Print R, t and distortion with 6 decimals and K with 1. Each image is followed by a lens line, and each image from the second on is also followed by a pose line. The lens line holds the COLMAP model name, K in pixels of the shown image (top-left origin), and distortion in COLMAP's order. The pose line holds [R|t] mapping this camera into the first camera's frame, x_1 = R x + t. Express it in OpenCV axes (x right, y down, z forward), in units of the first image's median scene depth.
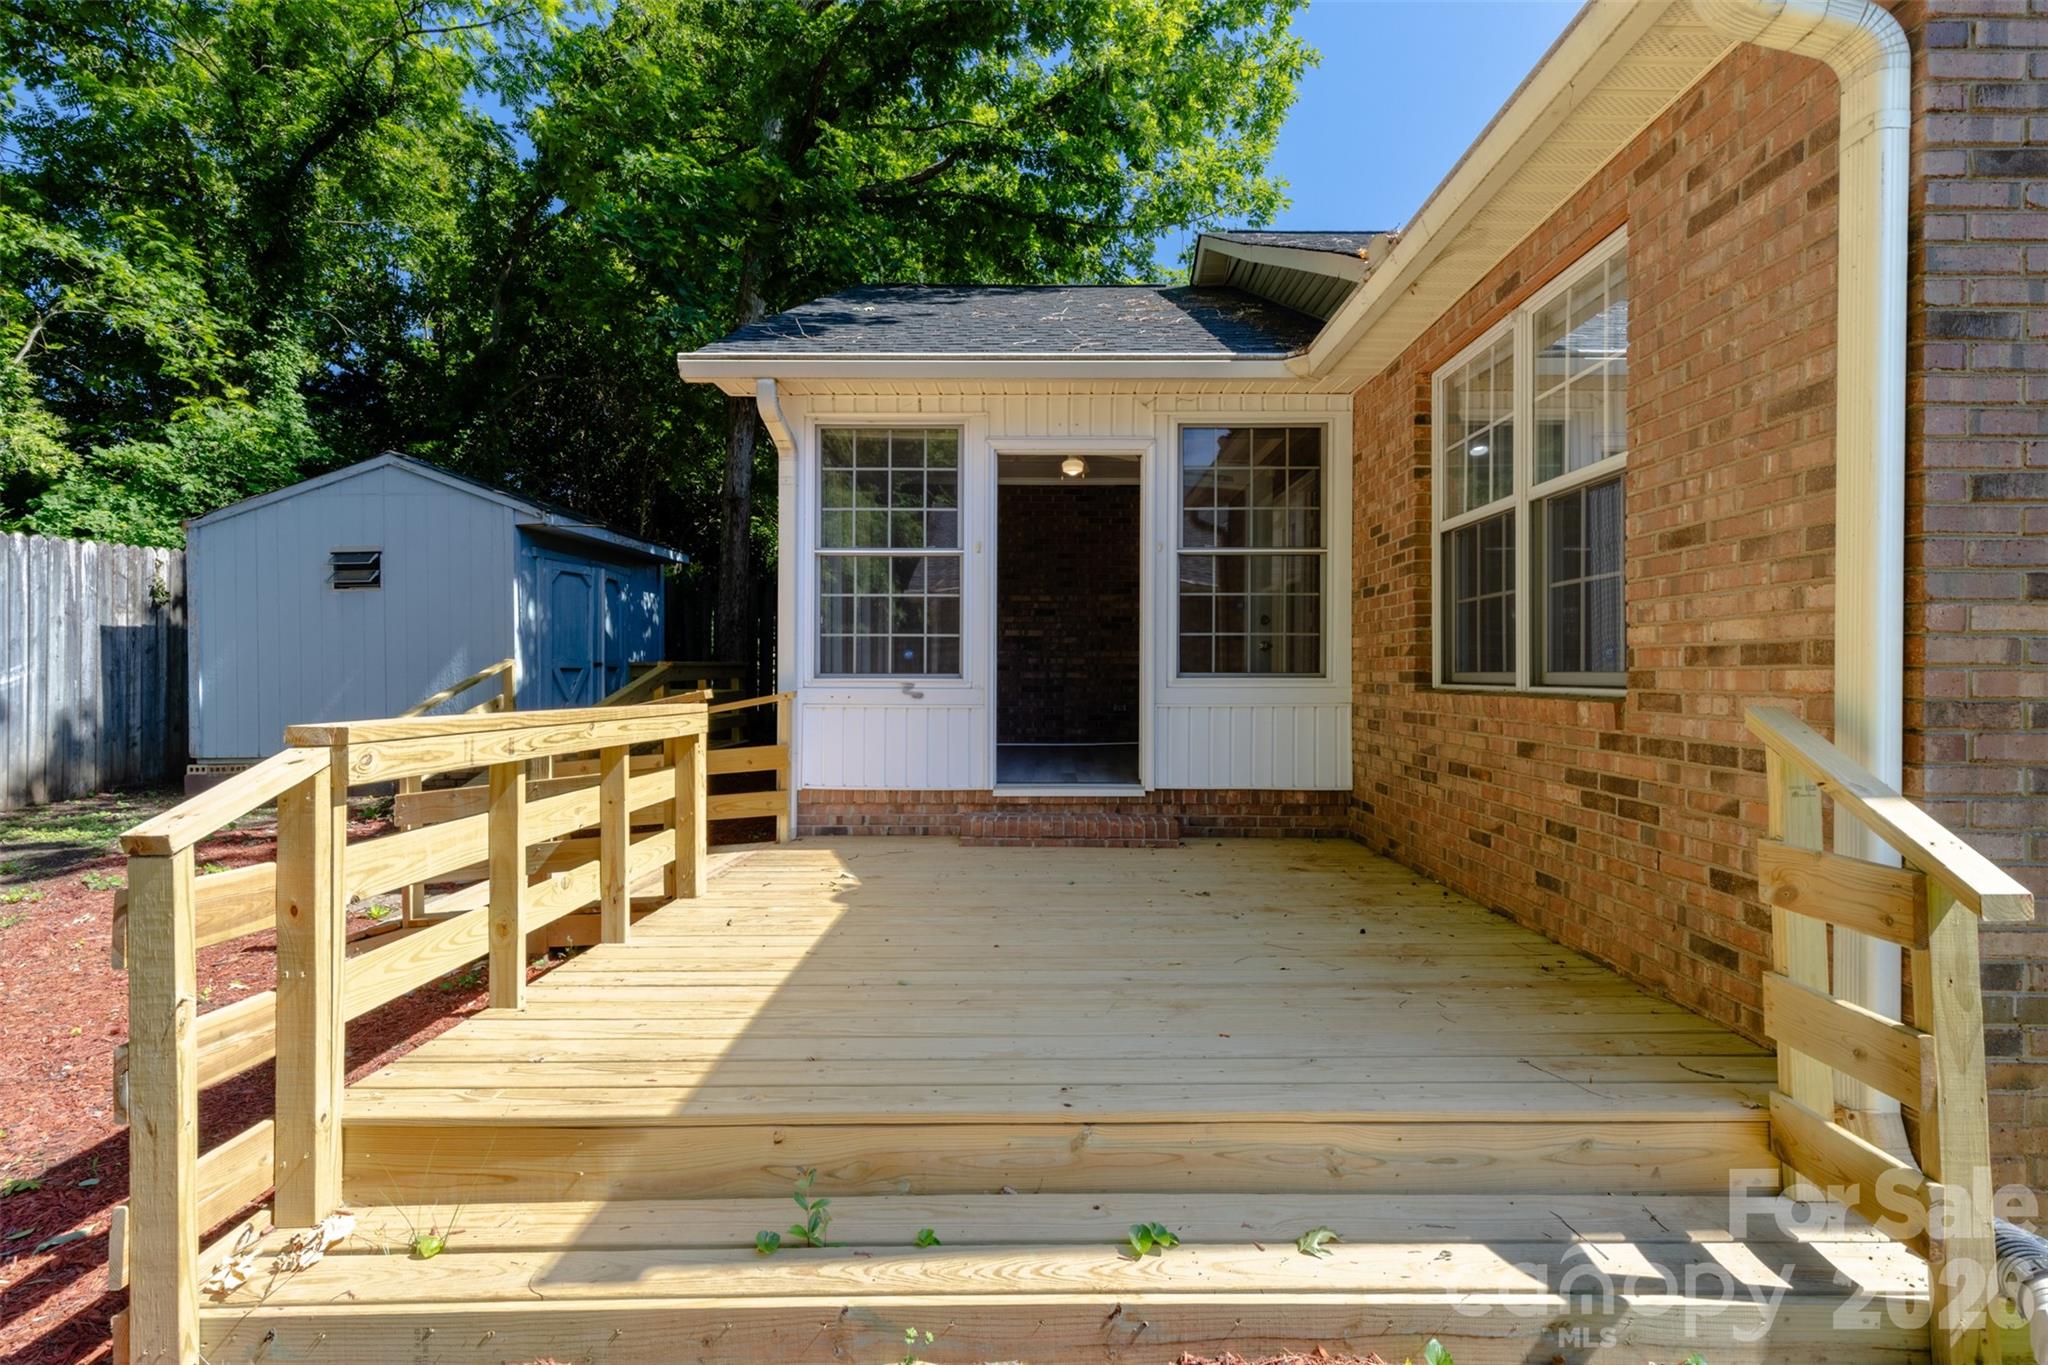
lens RADIAL K [[920.5, 0, 1038.0], [0, 920.5, 668.2], [0, 0, 1]] dist [-0.004917, 0.000015]
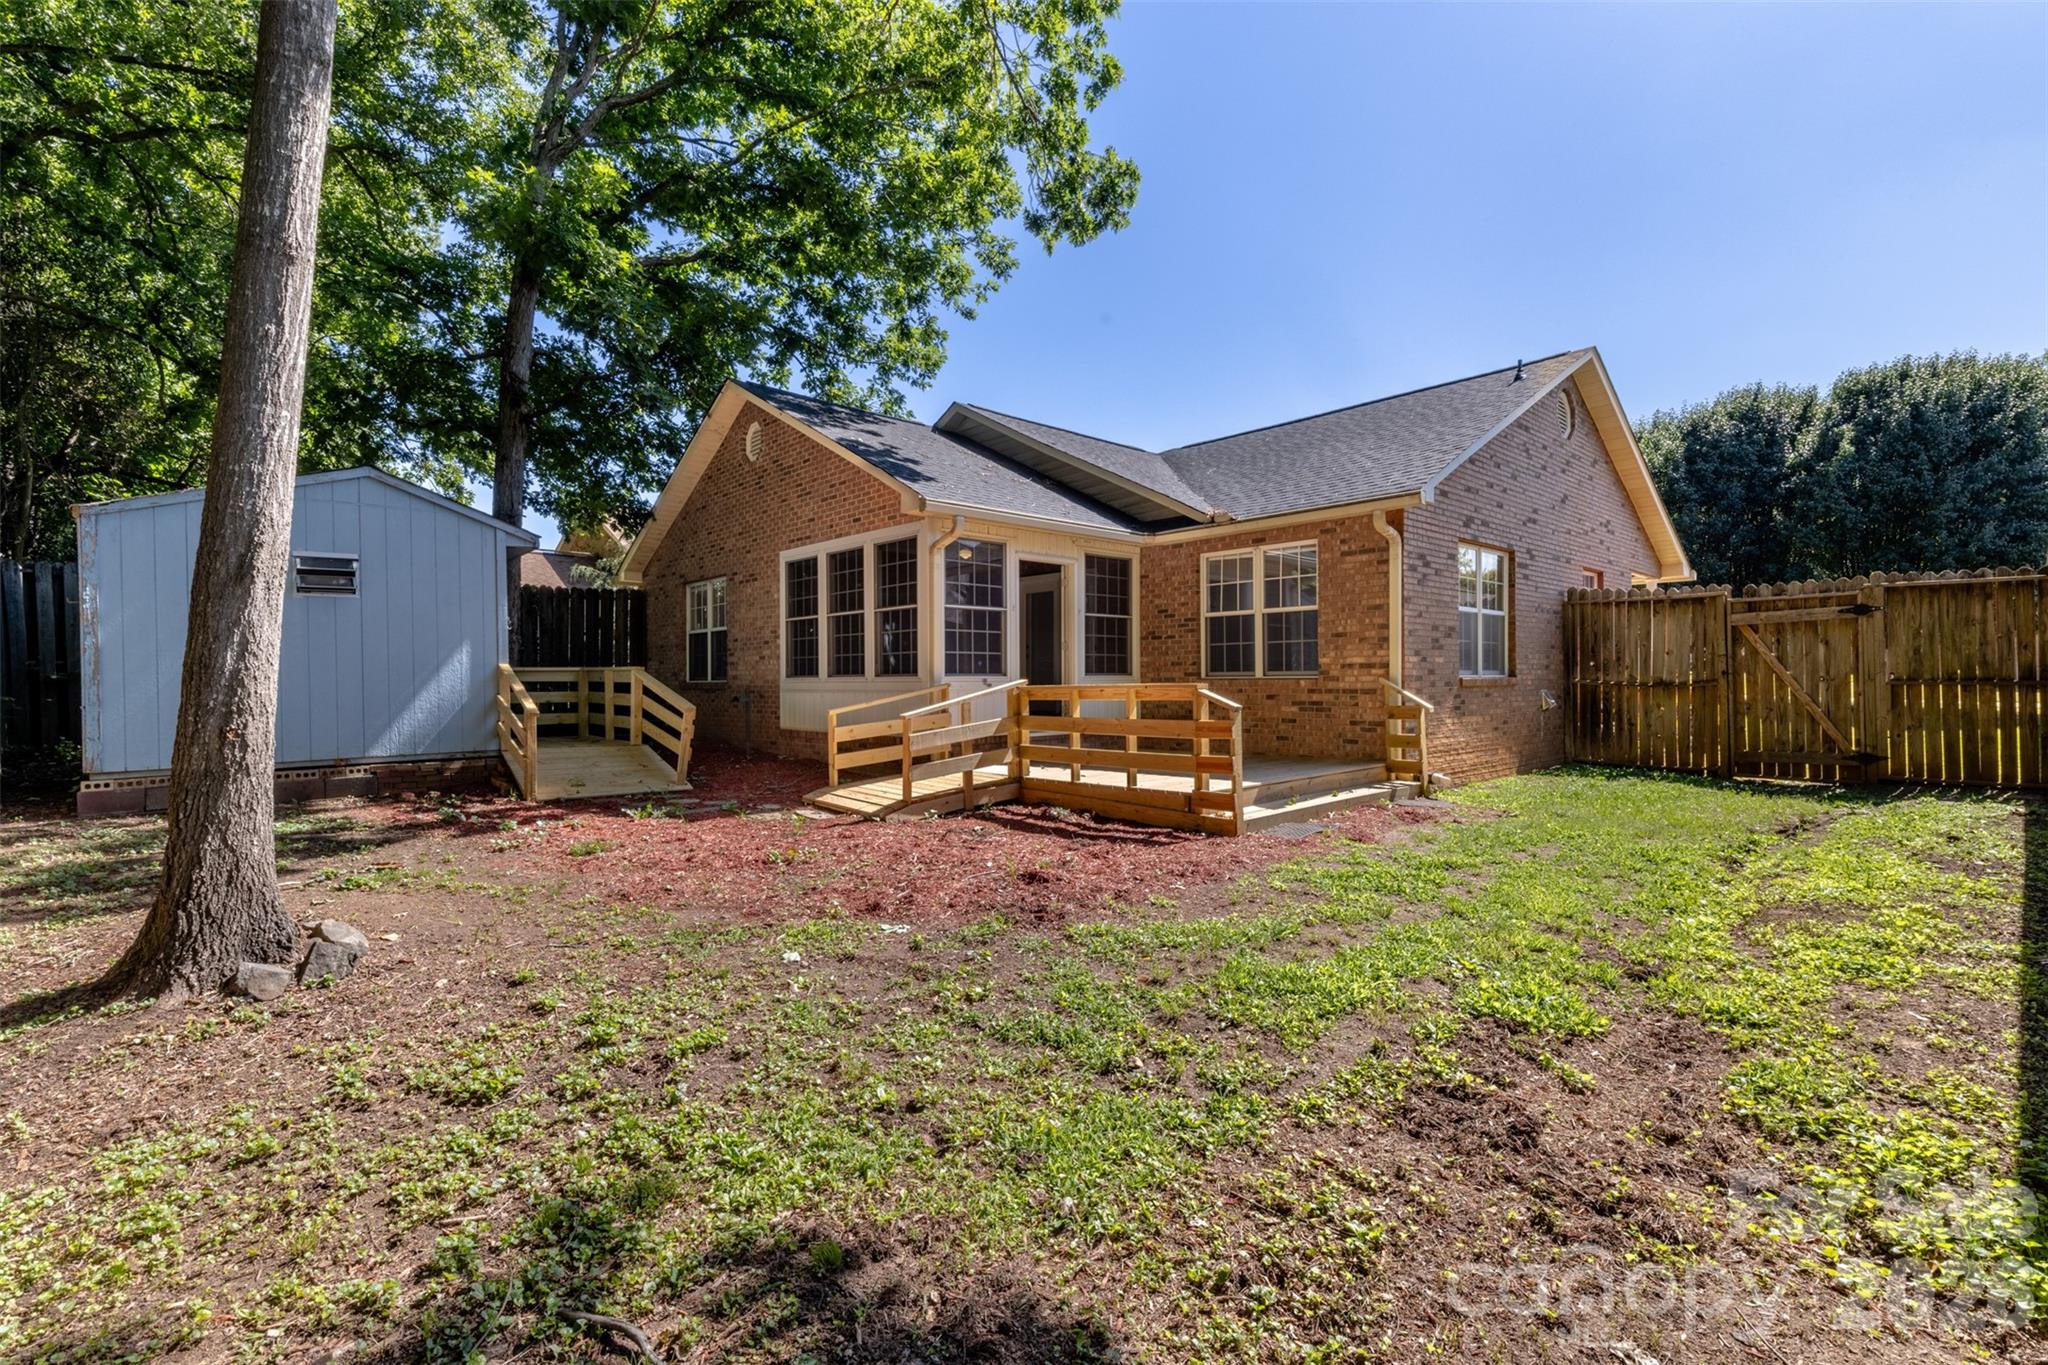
lens RADIAL K [[920.5, 0, 1021.5], [0, 920.5, 674.0], [0, 0, 1]] dist [-0.004917, 0.000015]
pose [[0.729758, -0.001804, 0.683703, -1.682859], [0.002913, 0.999996, -0.000470, 0.009601], [-0.683699, 0.002335, 0.729760, -0.515521]]
